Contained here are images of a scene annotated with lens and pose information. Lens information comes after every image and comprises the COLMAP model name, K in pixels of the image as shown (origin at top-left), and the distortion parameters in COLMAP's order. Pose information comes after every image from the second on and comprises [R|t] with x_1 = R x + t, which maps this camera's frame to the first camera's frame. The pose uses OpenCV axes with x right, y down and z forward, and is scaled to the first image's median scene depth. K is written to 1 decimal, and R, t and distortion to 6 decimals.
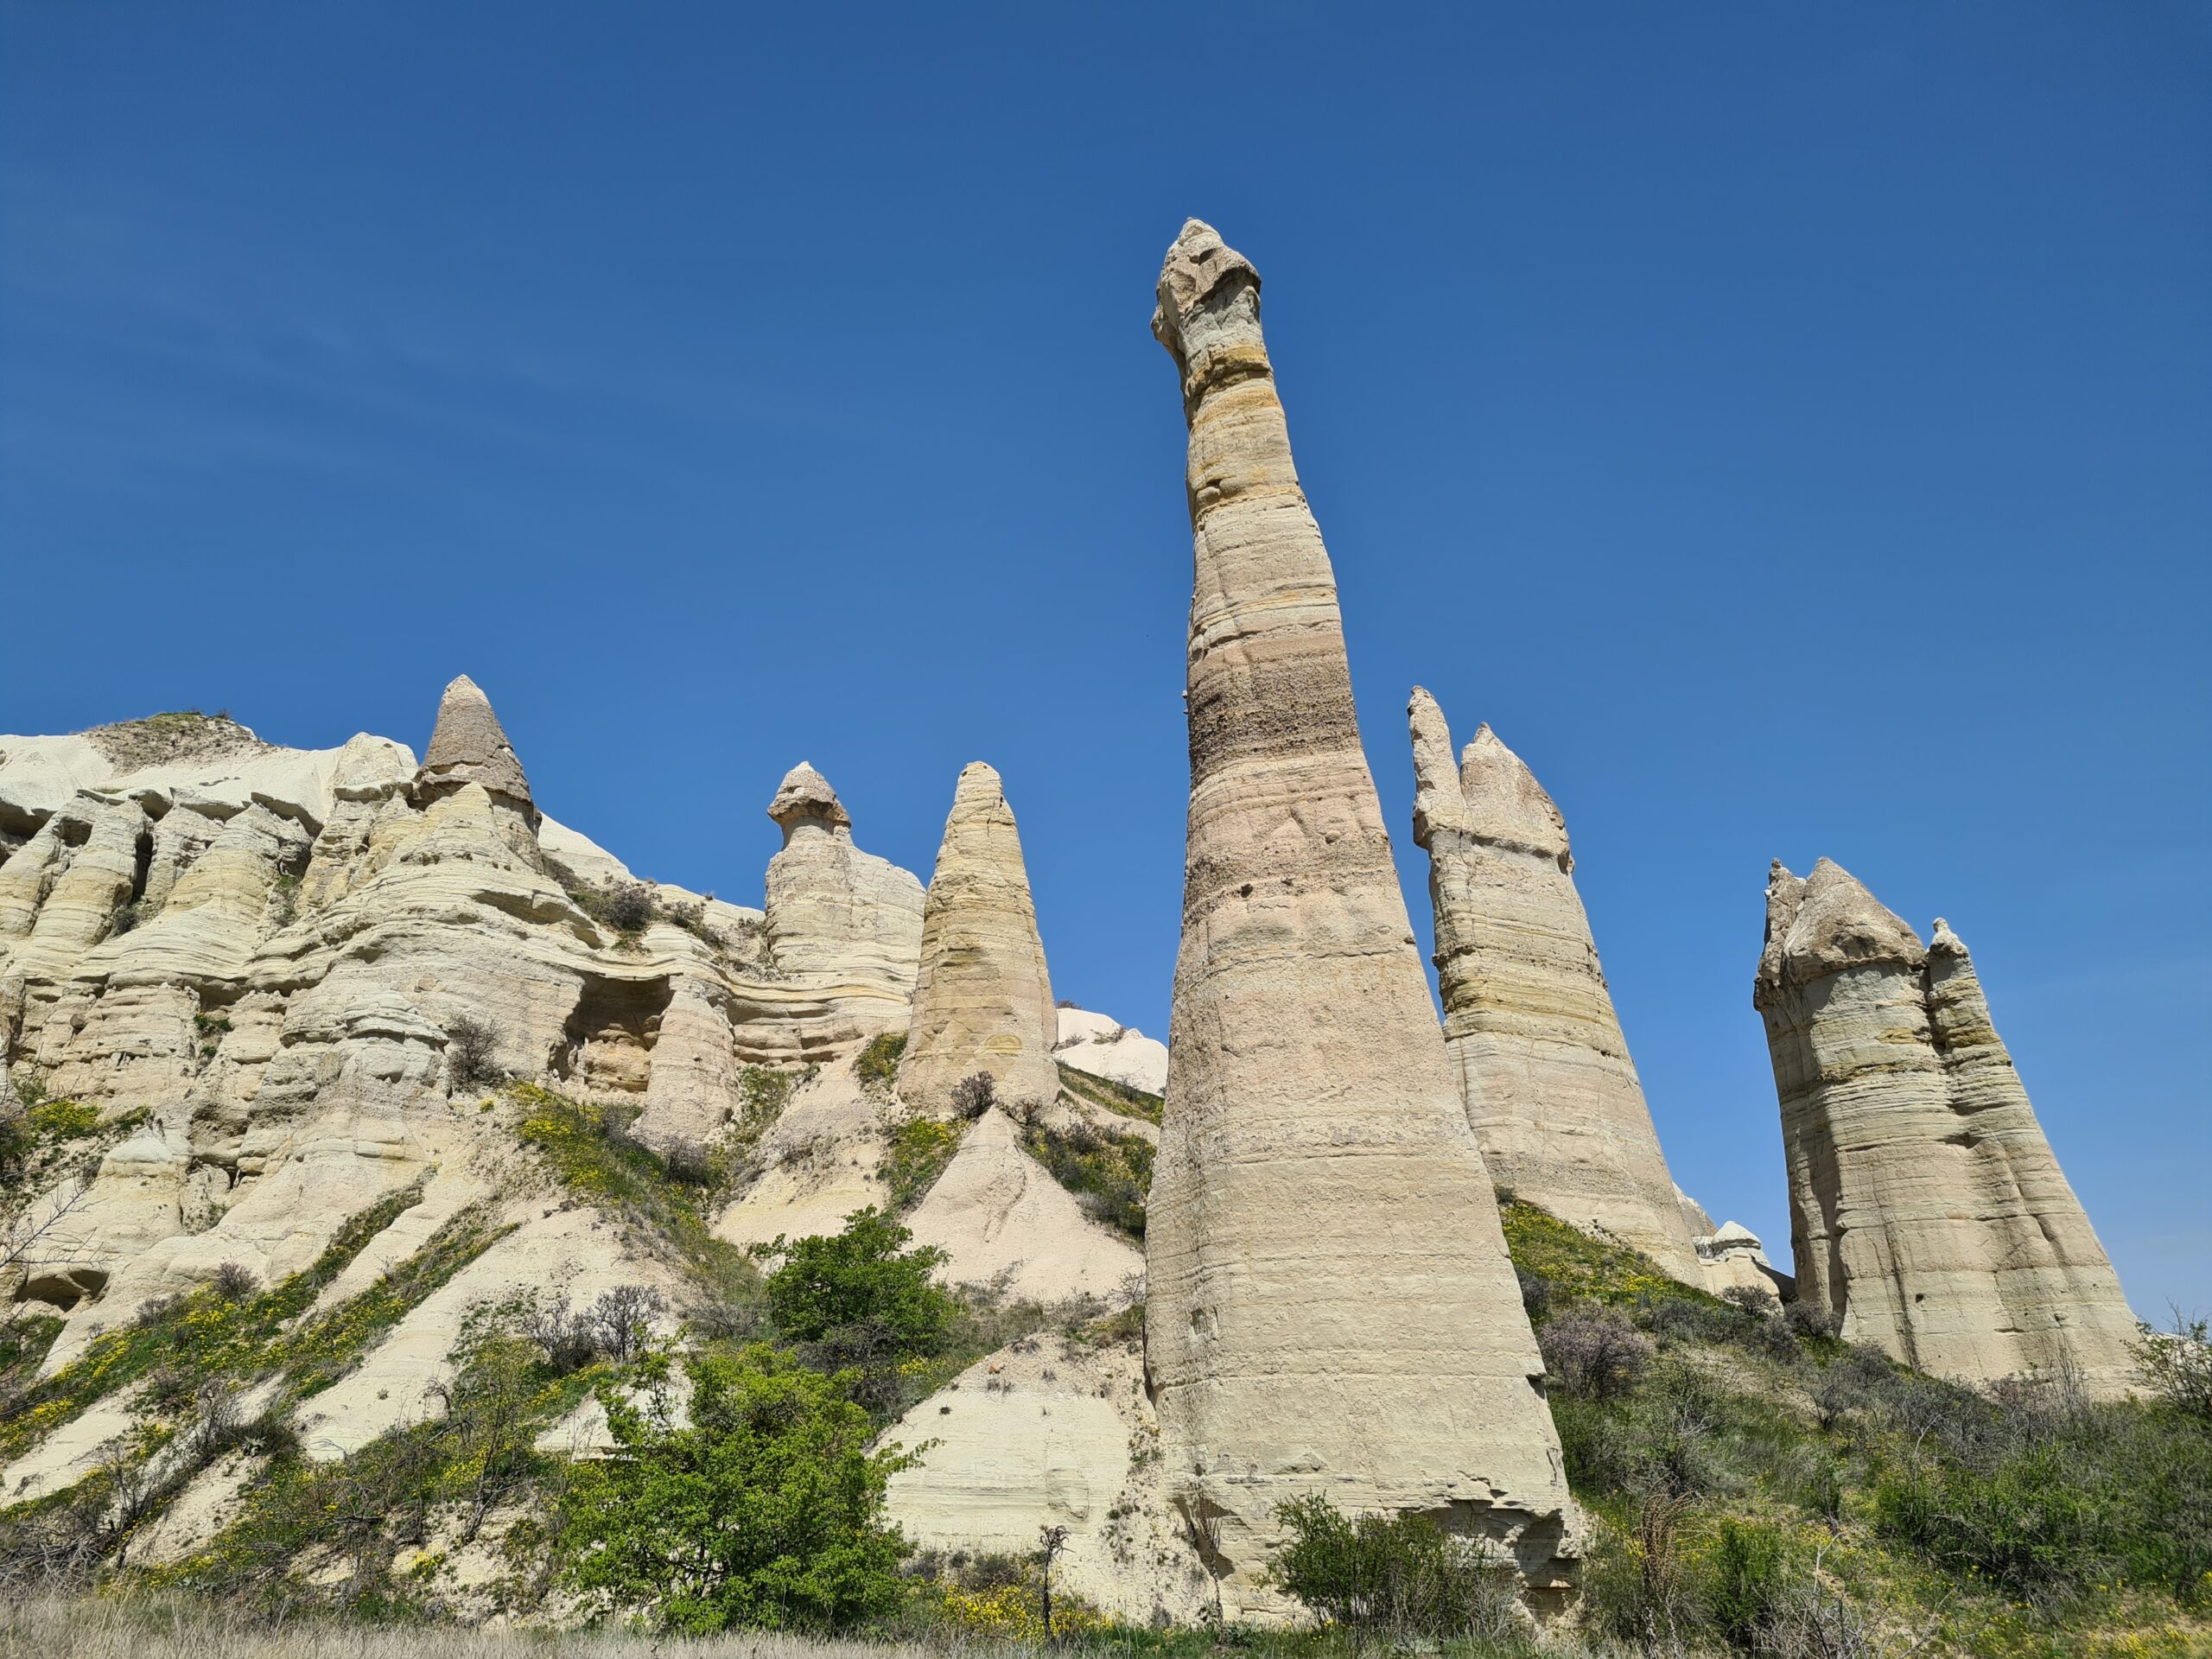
lens RADIAL K [[1634.1, 0, 1075.4], [0, 1634.1, 836.4], [0, 0, 1]] dist [0.085599, -0.071937]
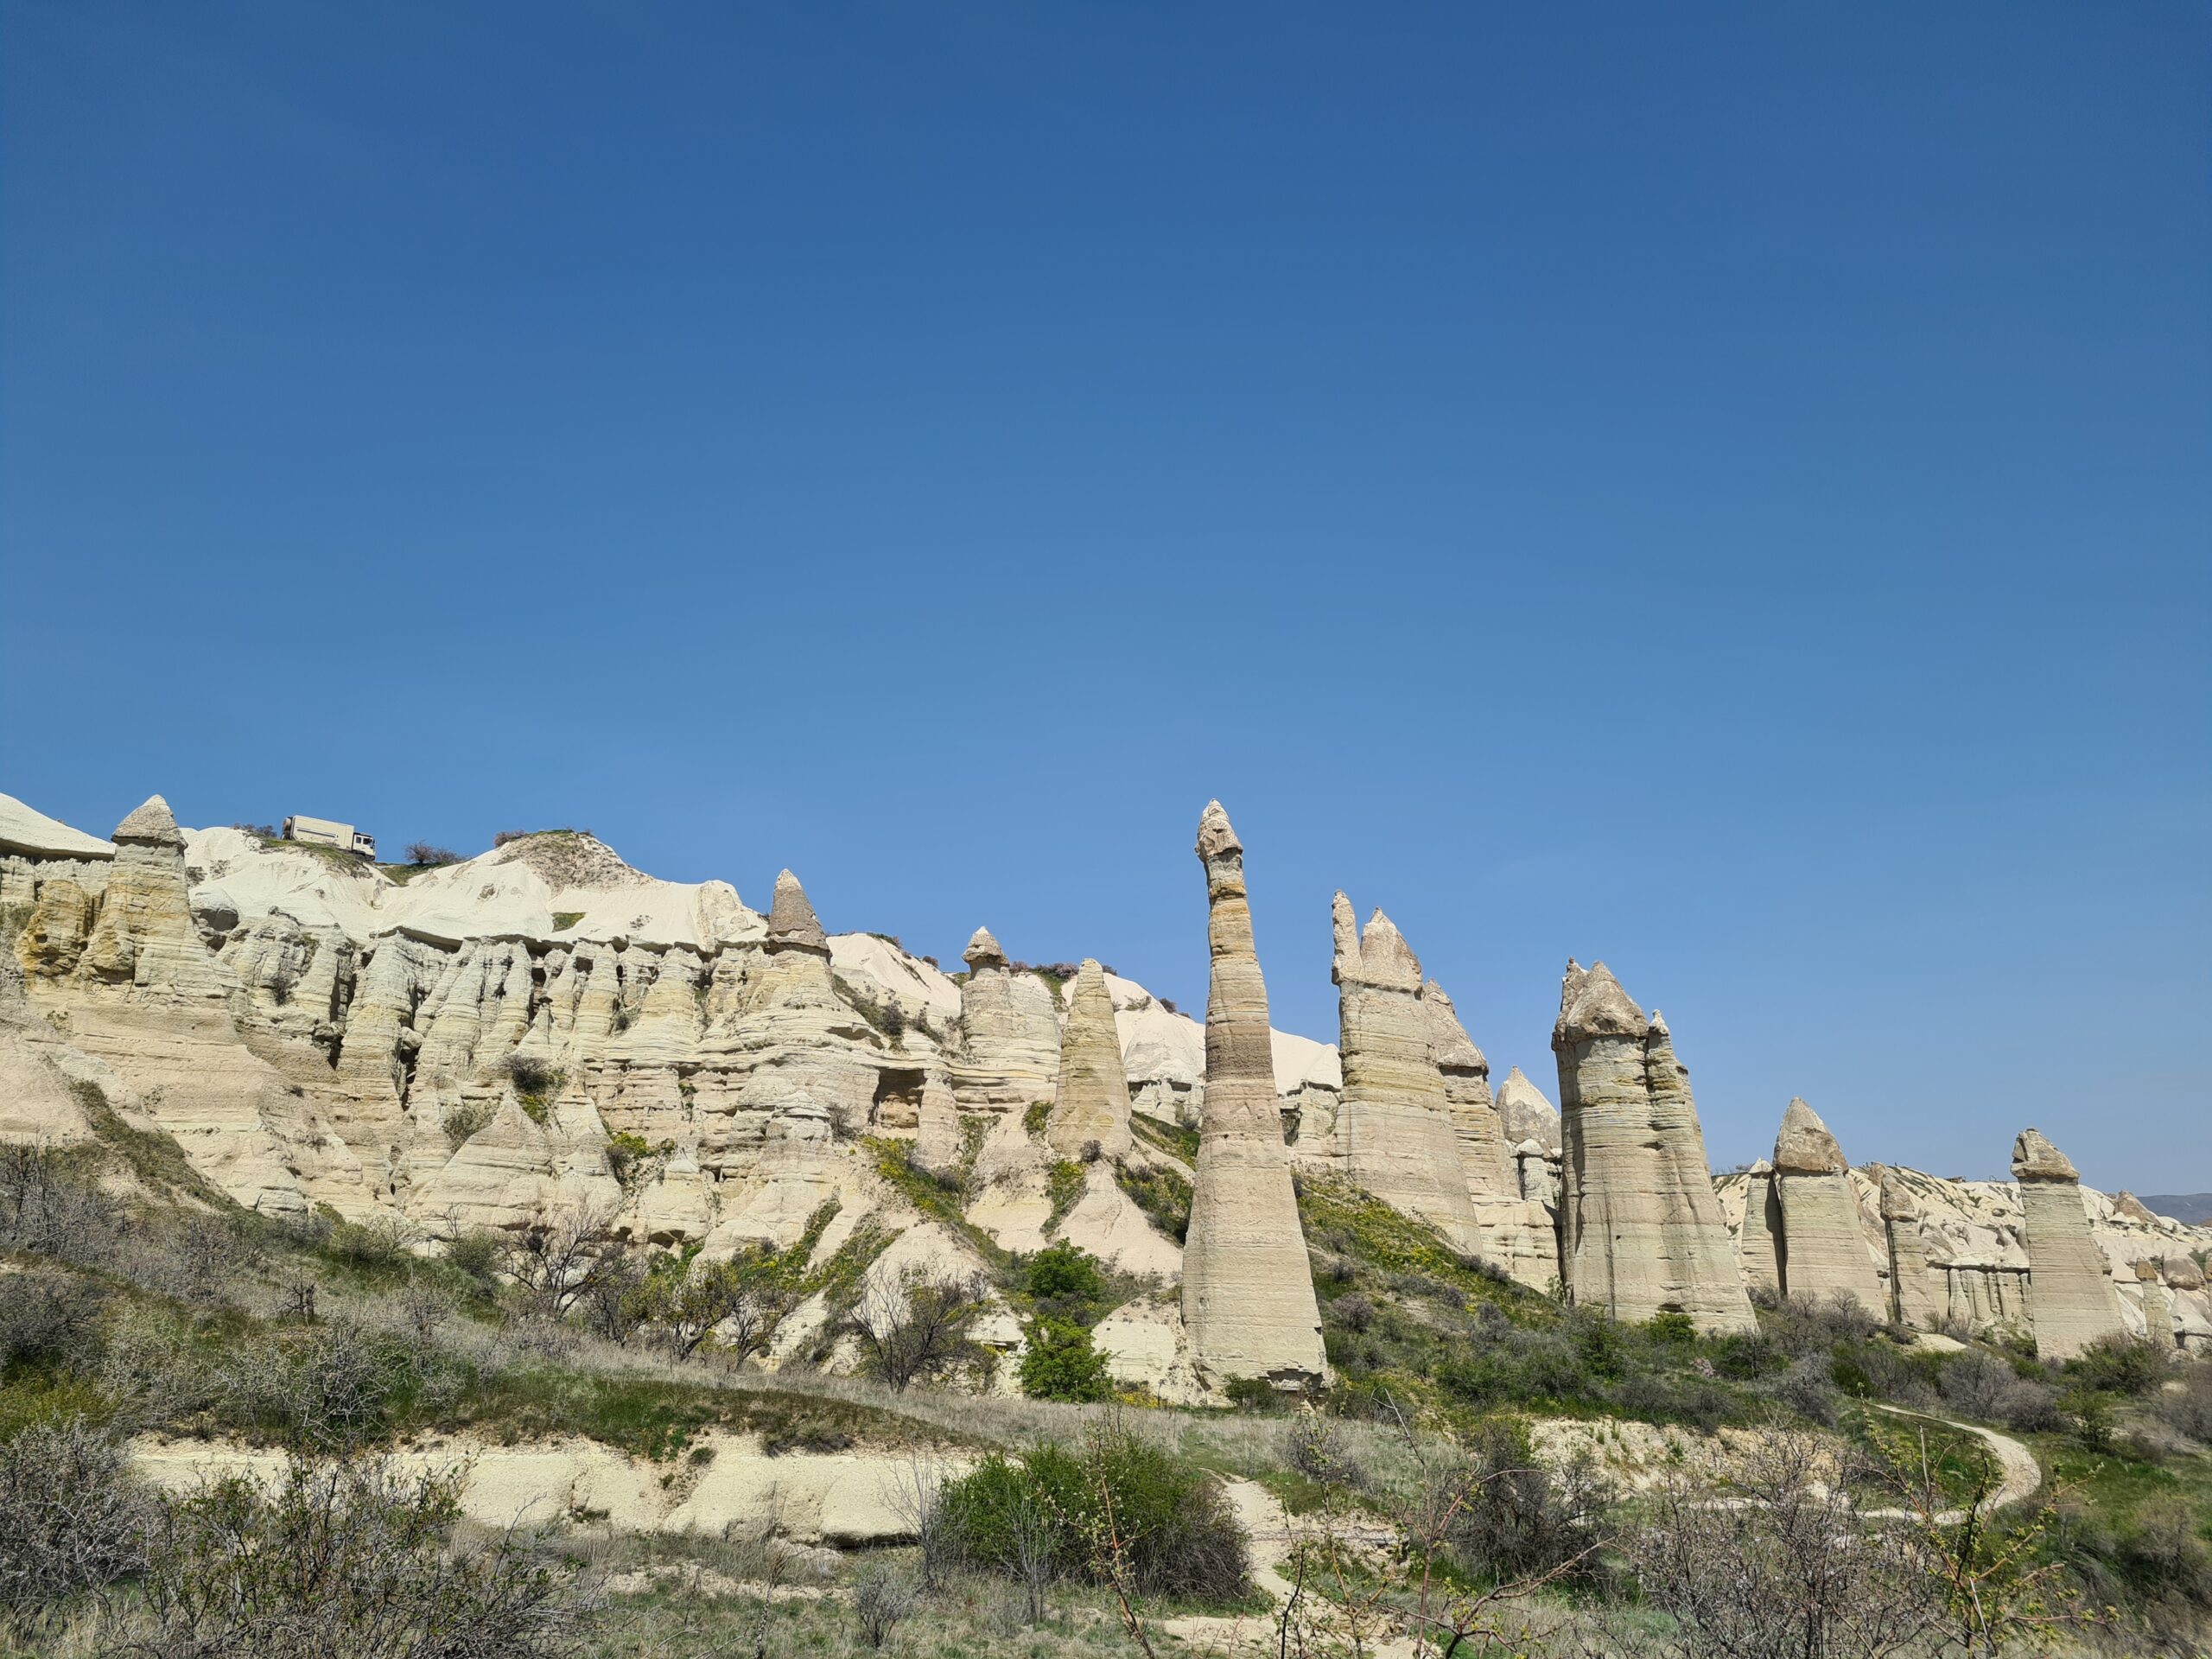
lens RADIAL K [[1634.1, 0, 1075.4], [0, 1634.1, 836.4], [0, 0, 1]] dist [0.085599, -0.071937]
pose [[0.999627, 0.027138, -0.002911, -0.074656], [-0.026653, 0.993576, 0.109982, -0.385428], [0.005877, -0.109864, 0.993929, -0.820768]]
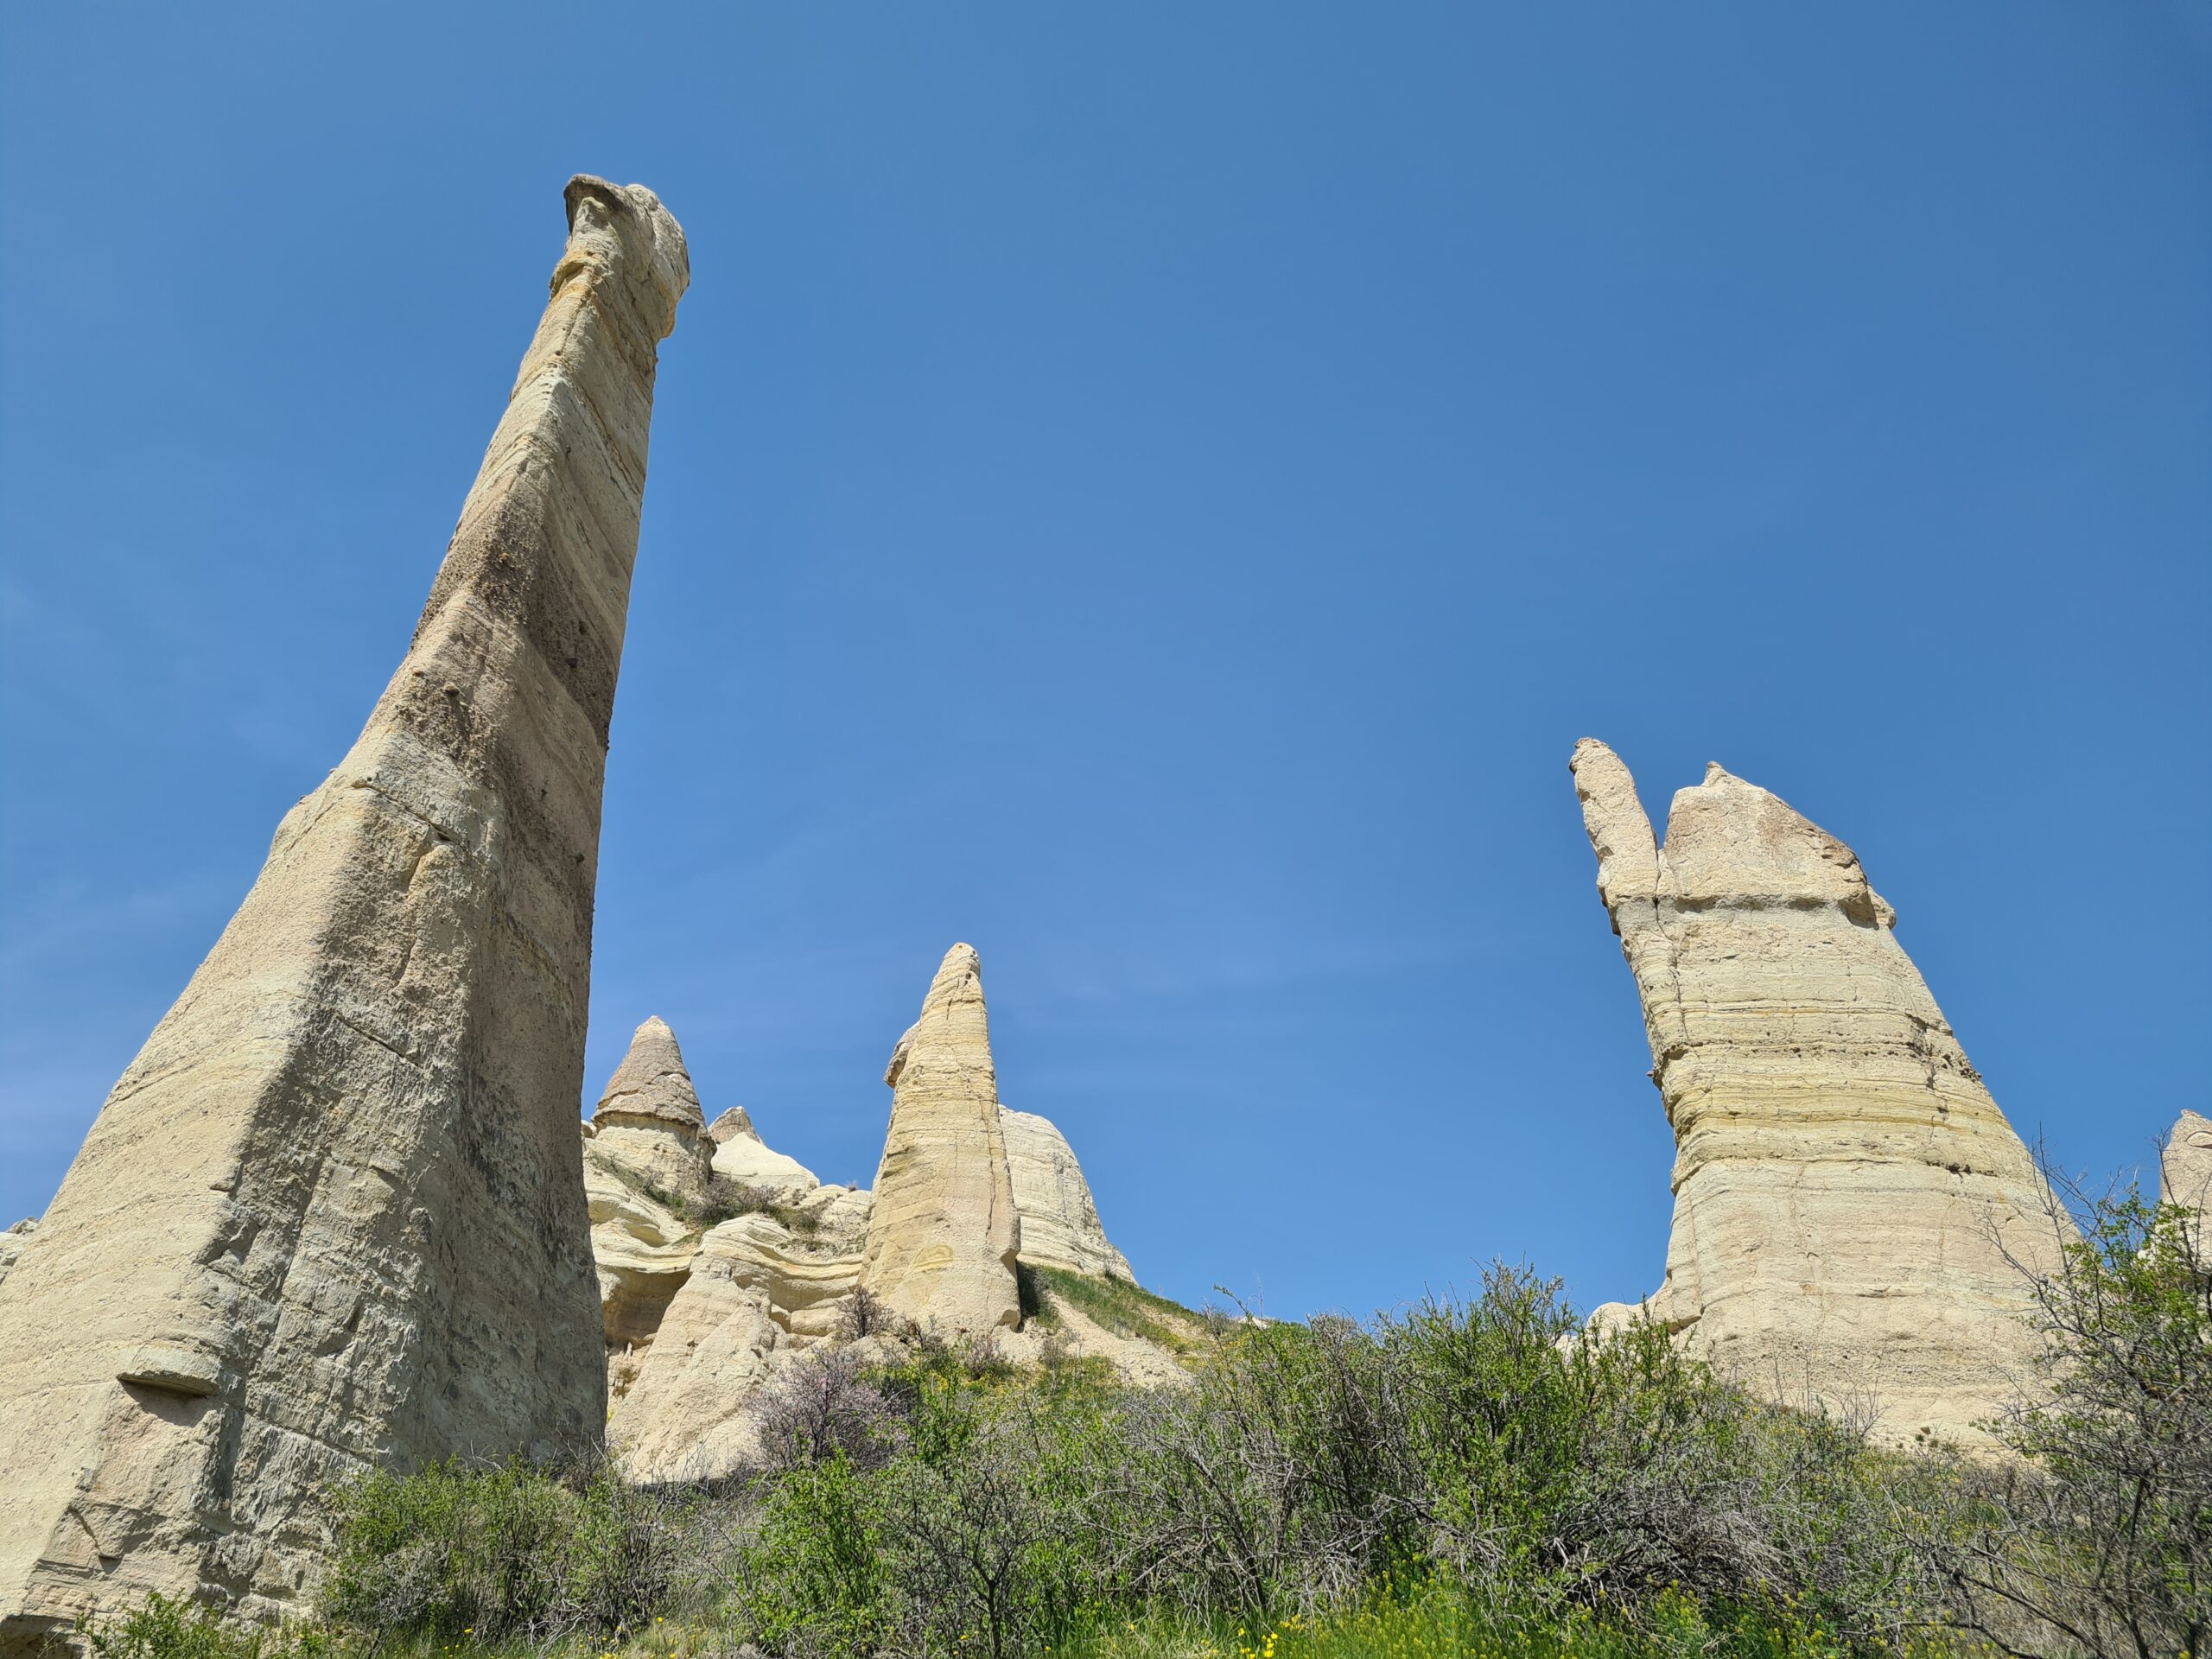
lens RADIAL K [[1634.1, 0, 1075.4], [0, 1634.1, 836.4], [0, 0, 1]] dist [0.085599, -0.071937]
pose [[0.853458, -0.278841, -0.440292, 0.386785], [0.149936, 0.940482, -0.304980, 0.172209], [0.499128, 0.194272, 0.844470, 0.296196]]
